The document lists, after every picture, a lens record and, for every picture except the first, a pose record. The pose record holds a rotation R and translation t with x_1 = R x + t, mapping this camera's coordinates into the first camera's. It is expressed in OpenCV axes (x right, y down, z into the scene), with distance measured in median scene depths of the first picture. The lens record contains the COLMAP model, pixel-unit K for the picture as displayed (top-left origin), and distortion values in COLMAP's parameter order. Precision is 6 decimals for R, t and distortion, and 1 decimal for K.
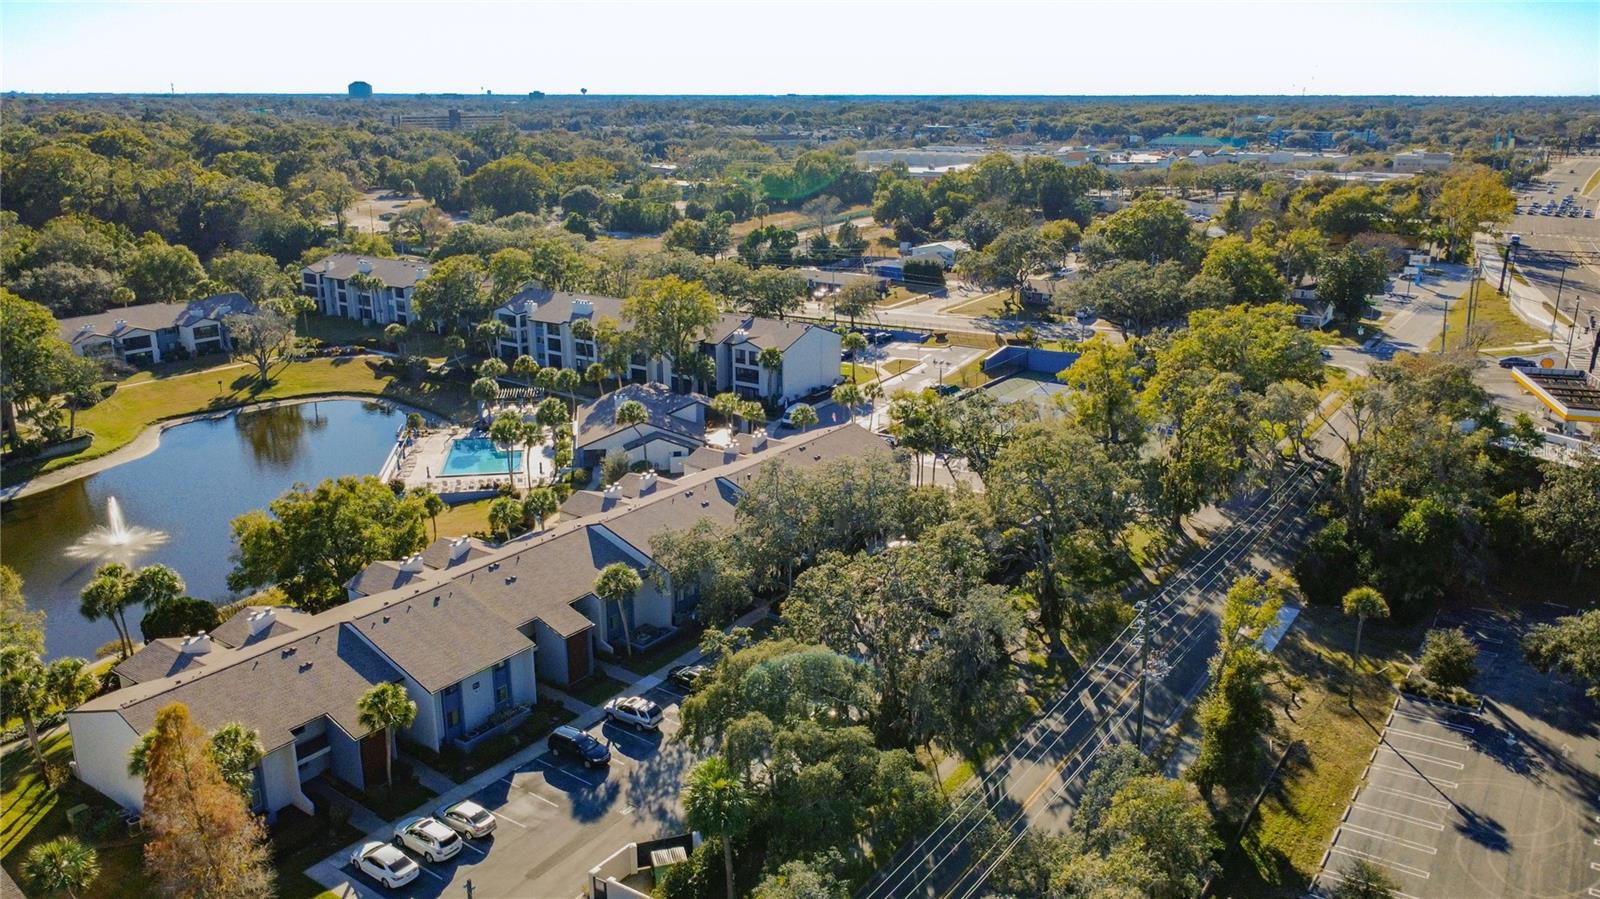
lens RADIAL K [[1200.5, 0, 800.0], [0, 1200.5, 449.5], [0, 0, 1]] dist [0.000735, -0.001365]
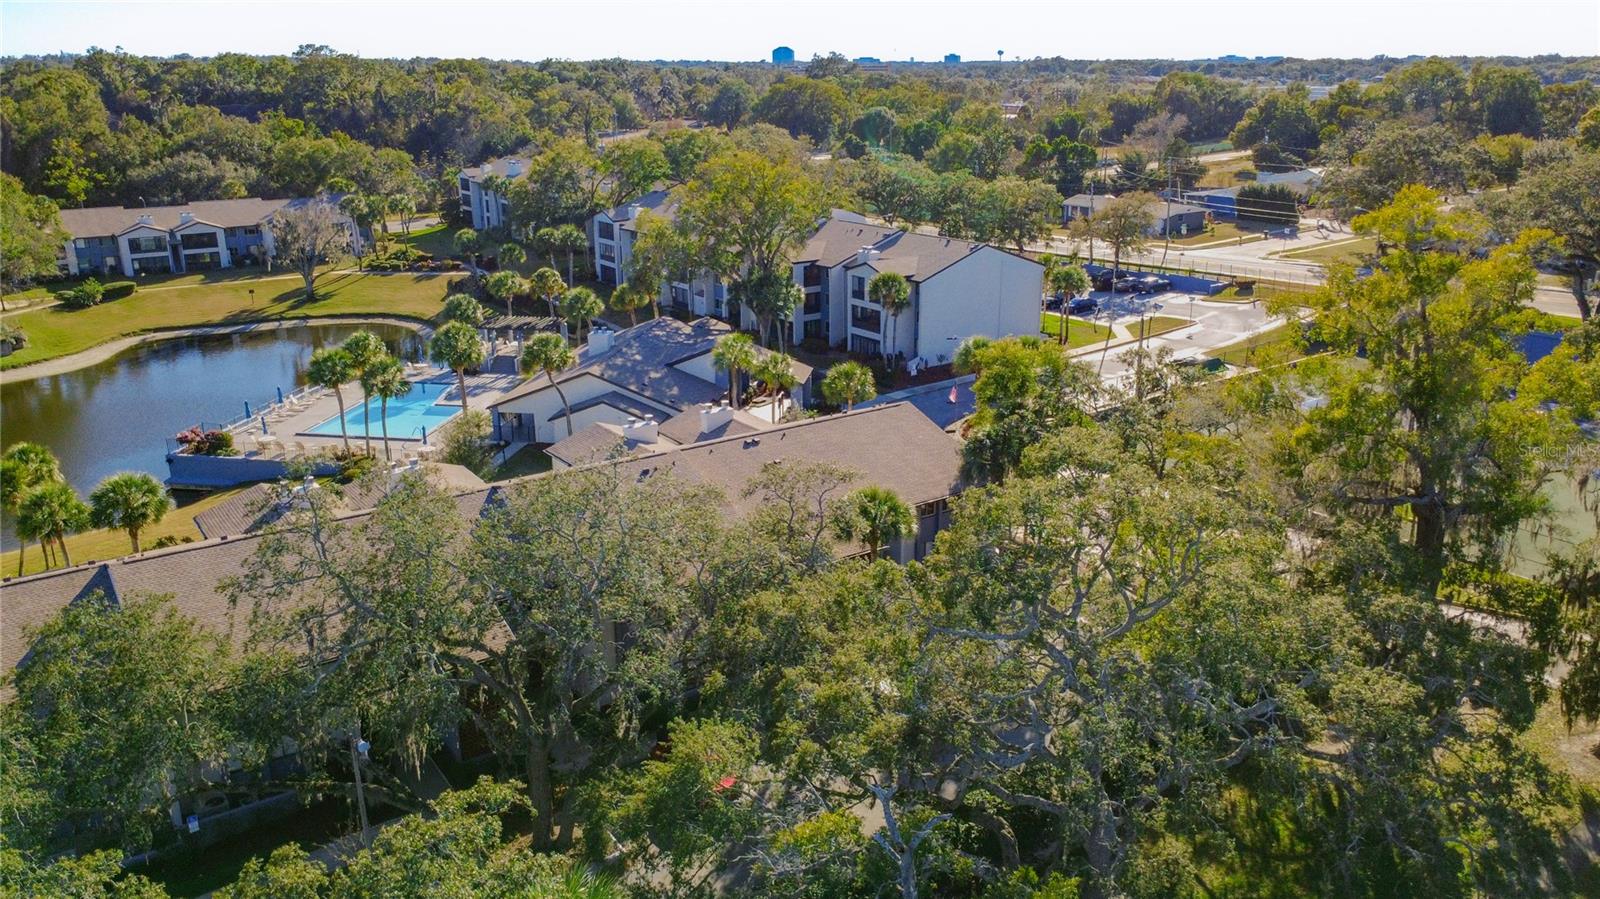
lens RADIAL K [[1200.5, 0, 800.0], [0, 1200.5, 449.5], [0, 0, 1]] dist [0.000735, -0.001365]
pose [[0.940290, 0.095575, -0.326679, 0.110182], [-0.089388, 0.995419, 0.033937, -0.010216], [0.328426, -0.002709, 0.944526, 0.330799]]
